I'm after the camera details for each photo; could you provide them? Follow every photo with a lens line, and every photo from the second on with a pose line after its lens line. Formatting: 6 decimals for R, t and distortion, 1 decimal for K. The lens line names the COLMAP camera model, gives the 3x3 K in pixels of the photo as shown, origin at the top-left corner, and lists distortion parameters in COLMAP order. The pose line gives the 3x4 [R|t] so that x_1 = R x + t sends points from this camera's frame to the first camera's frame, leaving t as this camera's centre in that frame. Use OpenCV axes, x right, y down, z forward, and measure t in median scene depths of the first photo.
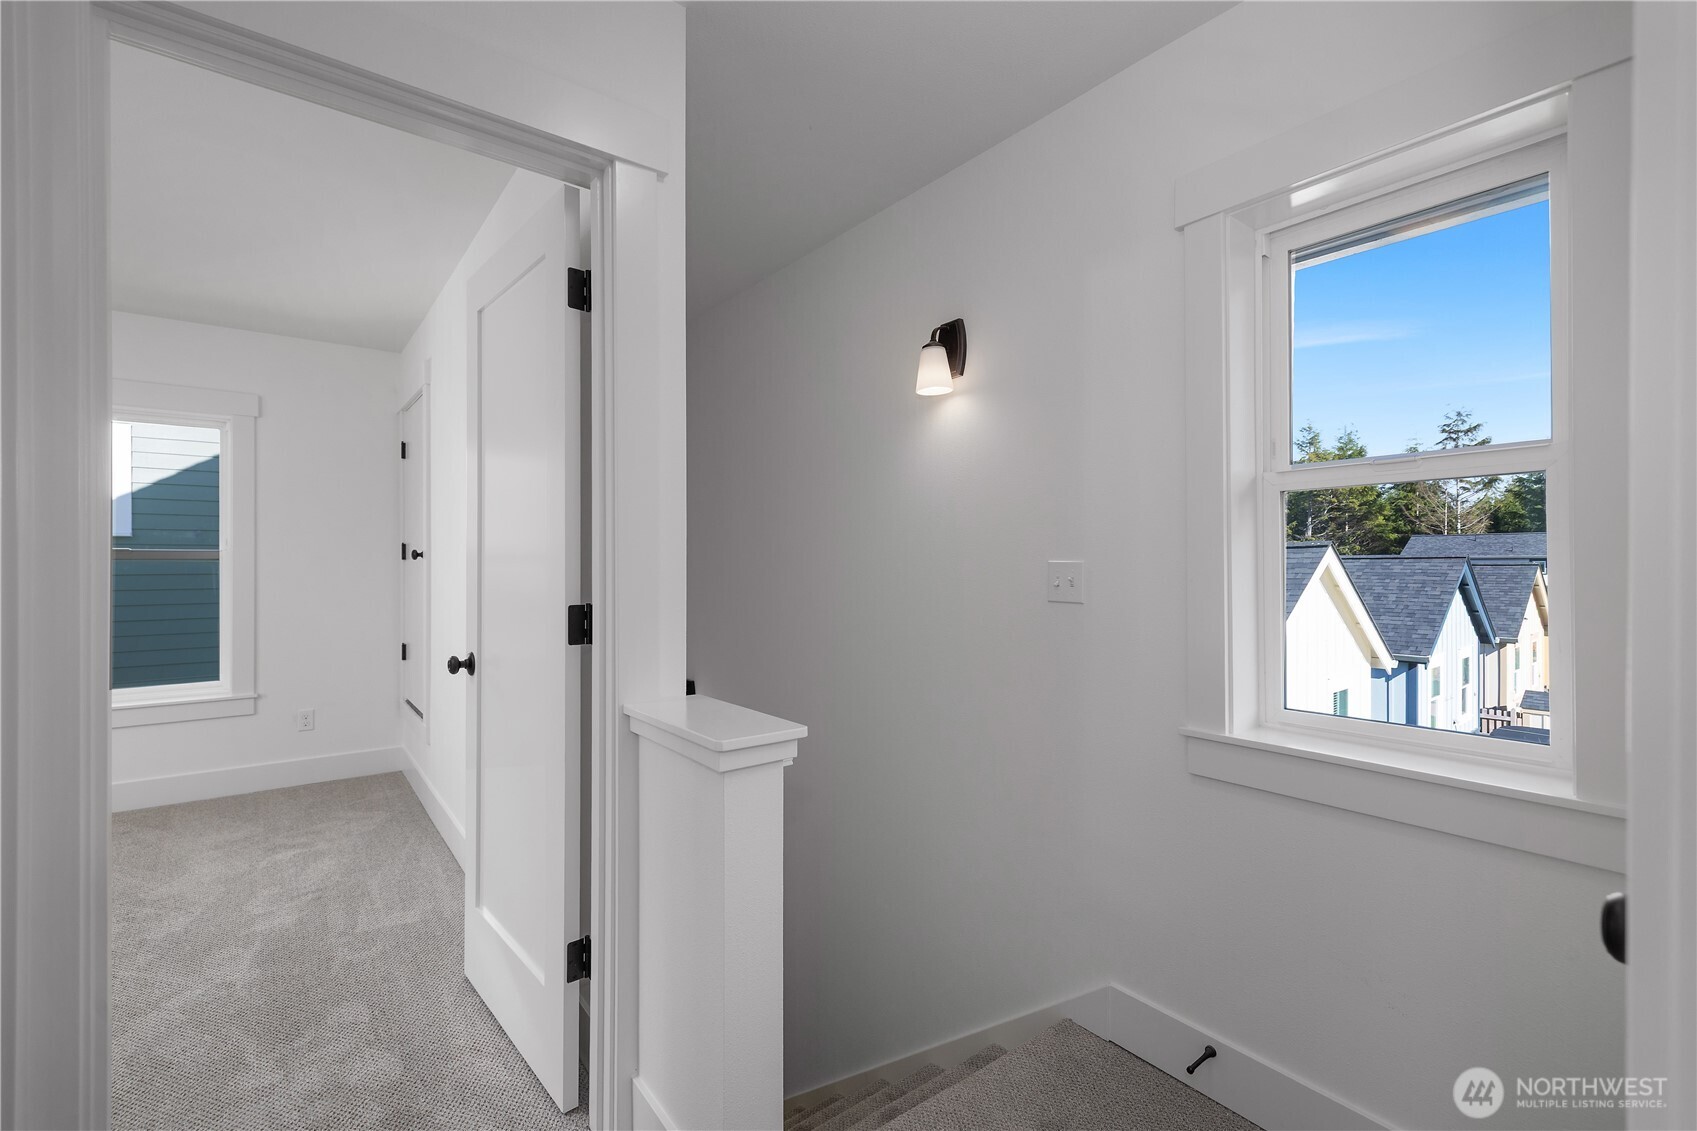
lens RADIAL K [[721.5, 0, 848.9], [0, 721.5, 561.8], [0, 0, 1]] dist [0.006402, 0.000483]
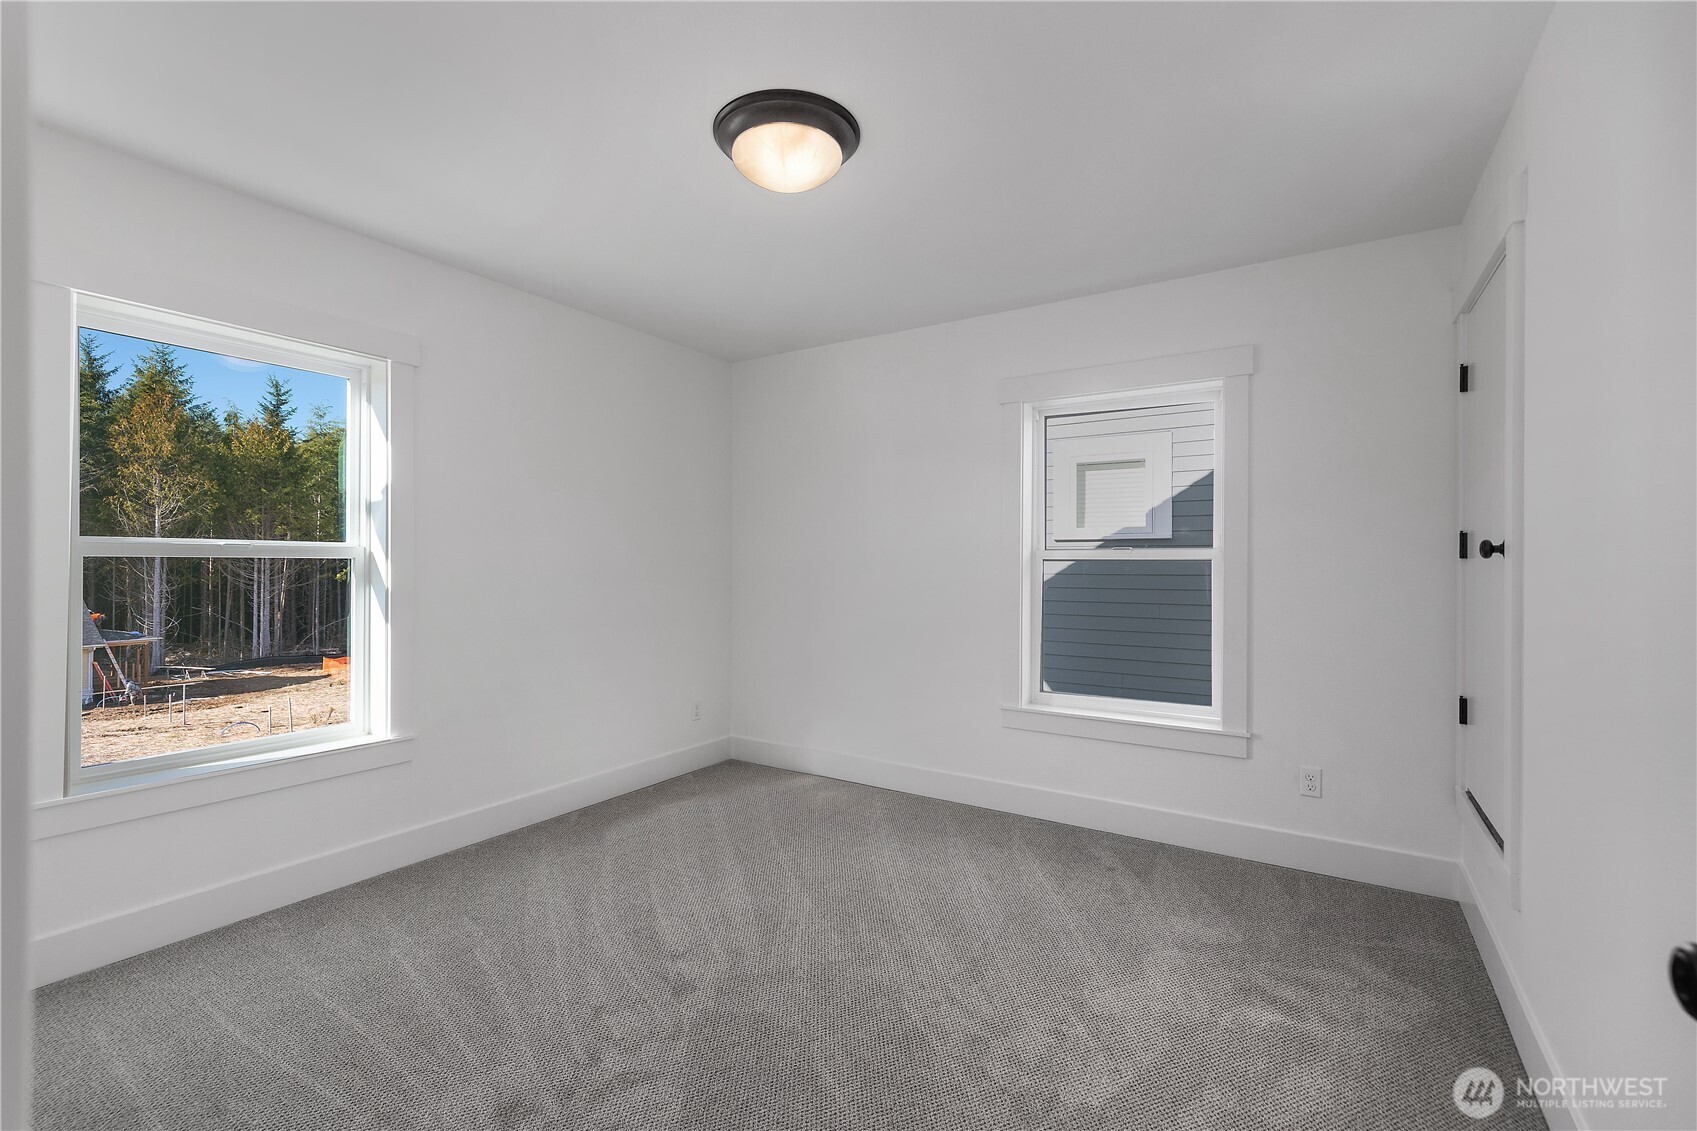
lens RADIAL K [[721.5, 0, 852.0], [0, 721.5, 566.7], [0, 0, 1]] dist [0.006402, 0.000483]
pose [[0.316822, 0.006287, -0.948464, -0.224973], [-0.003439, 0.999979, 0.005479, 0.002470], [0.948479, 0.001526, 0.316837, 0.358391]]
